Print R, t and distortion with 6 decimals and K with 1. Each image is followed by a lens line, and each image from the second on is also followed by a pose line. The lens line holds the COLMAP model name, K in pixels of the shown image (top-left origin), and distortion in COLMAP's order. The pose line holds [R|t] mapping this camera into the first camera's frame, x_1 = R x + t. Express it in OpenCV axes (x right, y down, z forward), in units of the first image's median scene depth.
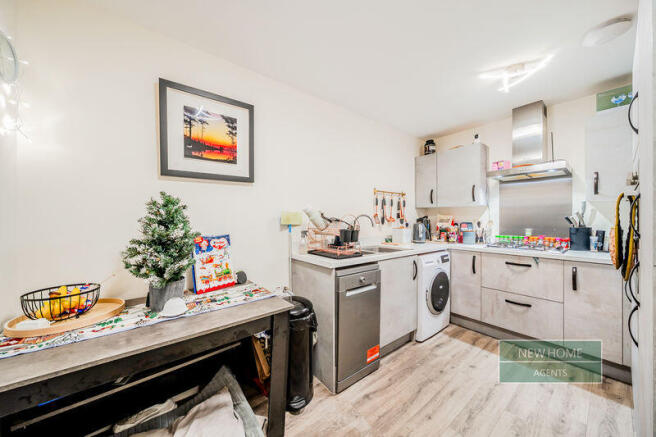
lens RADIAL K [[227.6, 0, 325.1], [0, 227.6, 219.0], [0, 0, 1]] dist [-0.006024, 0.000239]
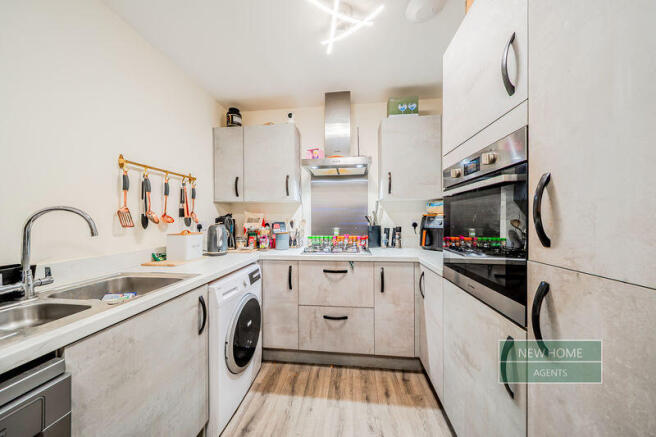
lens RADIAL K [[227.6, 0, 327.0], [0, 227.6, 218.5], [0, 0, 1]] dist [-0.006024, 0.000239]
pose [[0.698244, -0.004794, 0.715844, 0.190492], [0.004097, 0.999988, 0.002701, 0.001006], [-0.715848, 0.001047, 0.698255, 0.365923]]
